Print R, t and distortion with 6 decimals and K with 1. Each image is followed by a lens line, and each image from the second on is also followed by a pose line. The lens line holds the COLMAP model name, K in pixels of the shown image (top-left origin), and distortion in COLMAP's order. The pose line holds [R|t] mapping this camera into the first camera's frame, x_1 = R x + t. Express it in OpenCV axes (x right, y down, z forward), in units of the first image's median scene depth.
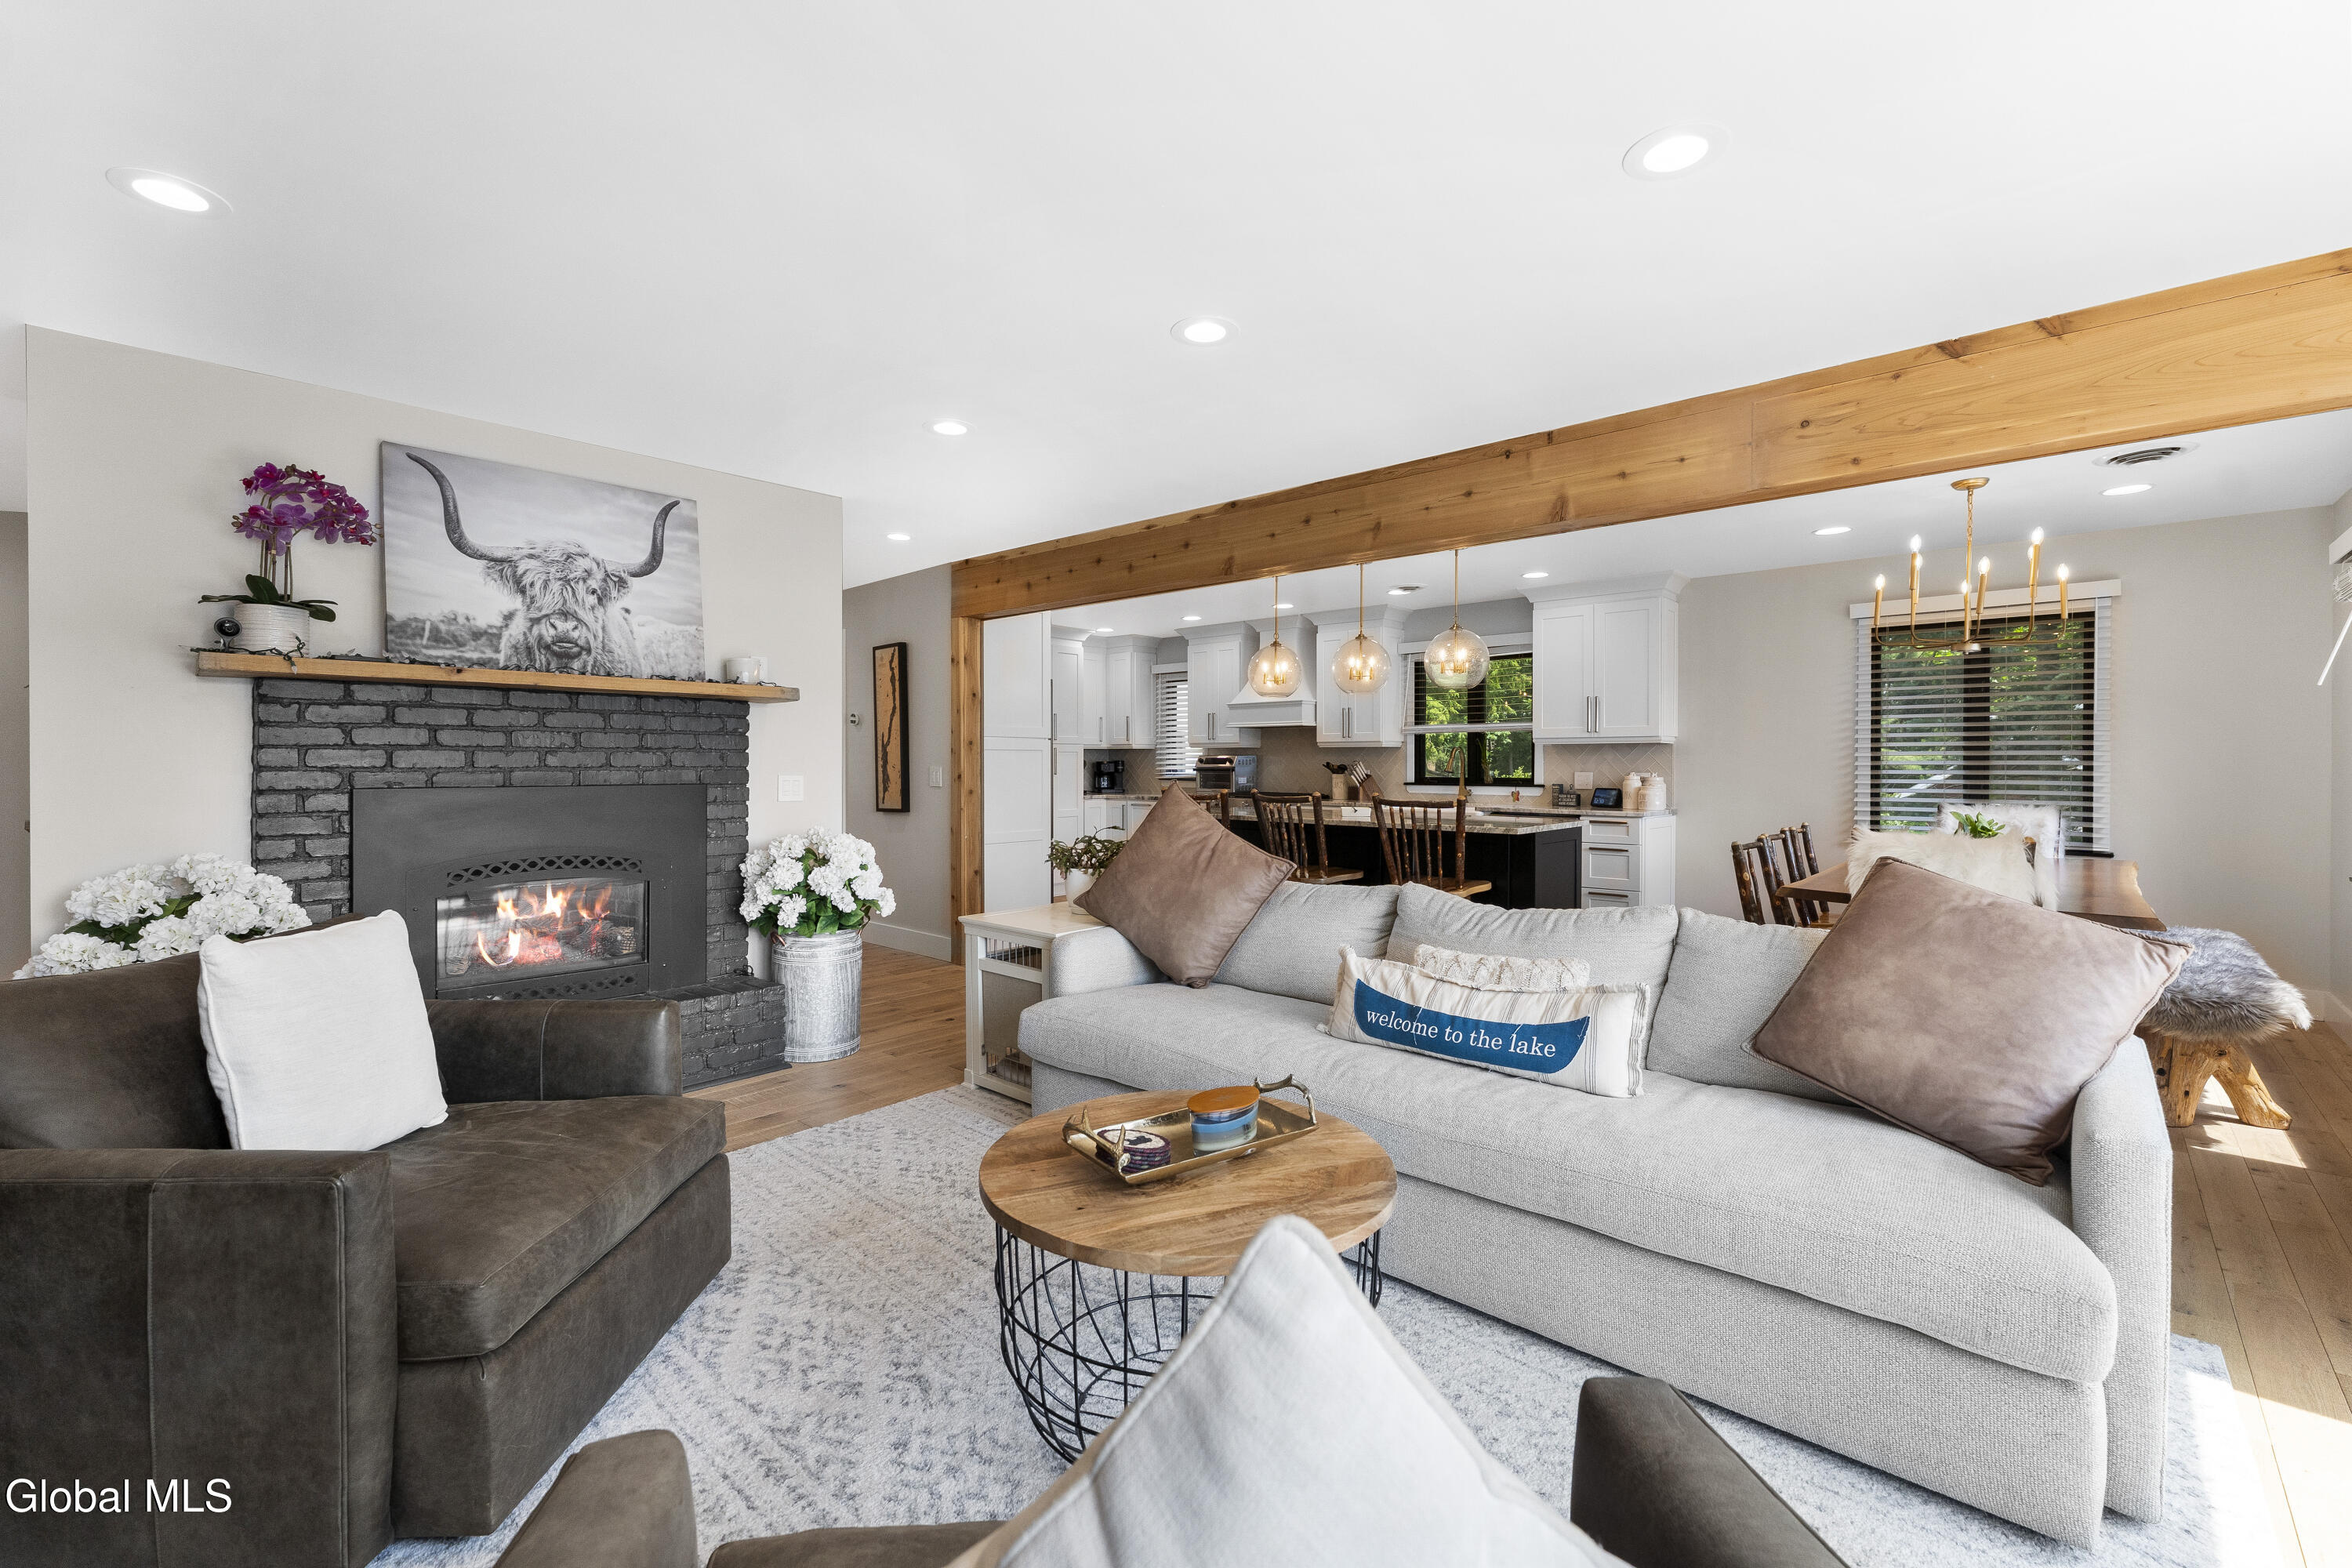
lens RADIAL K [[979.7, 0, 1176.0], [0, 979.7, 784.0], [0, 0, 1]] dist [-0.000419, -0.000064]
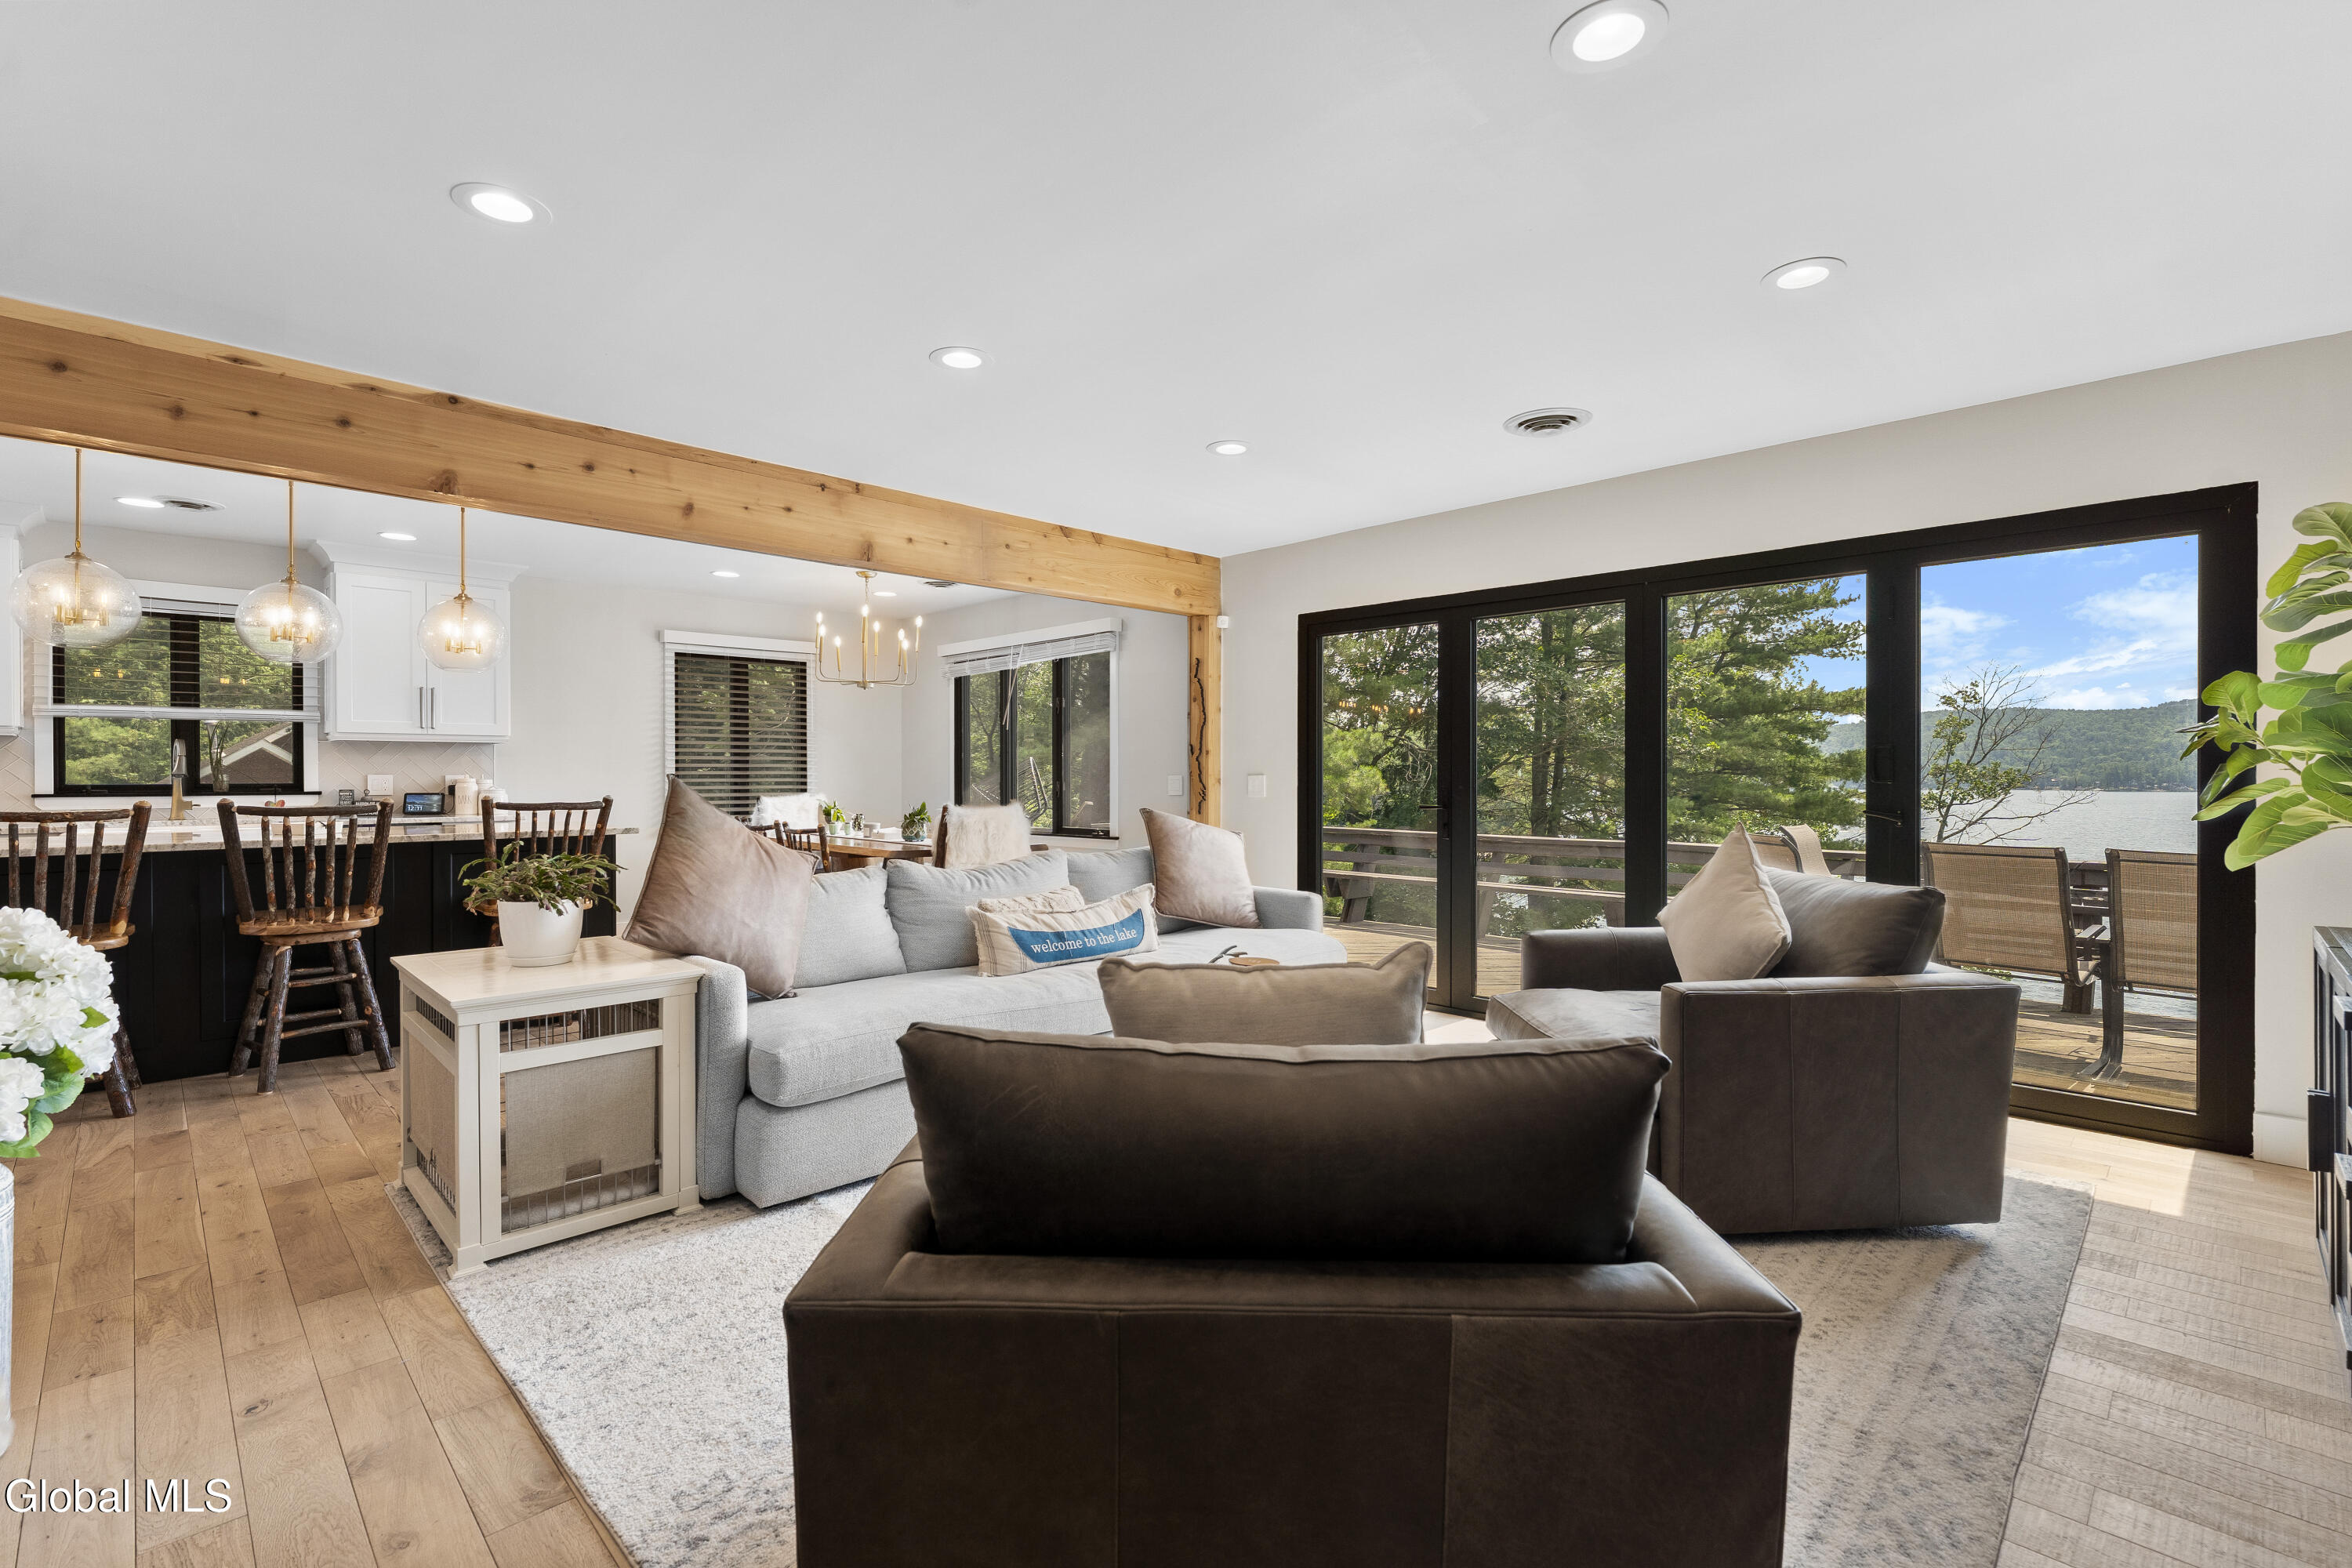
lens RADIAL K [[1063.2, 0, 1112.7], [0, 1063.2, 778.9], [0, 0, 1]] dist [-0.023680, -0.000136]
pose [[0.074960, -0.004805, 0.997175, -0.794846], [0.022258, 0.999747, 0.003144, 0.007573], [-0.996938, 0.021959, 0.075048, 0.526455]]
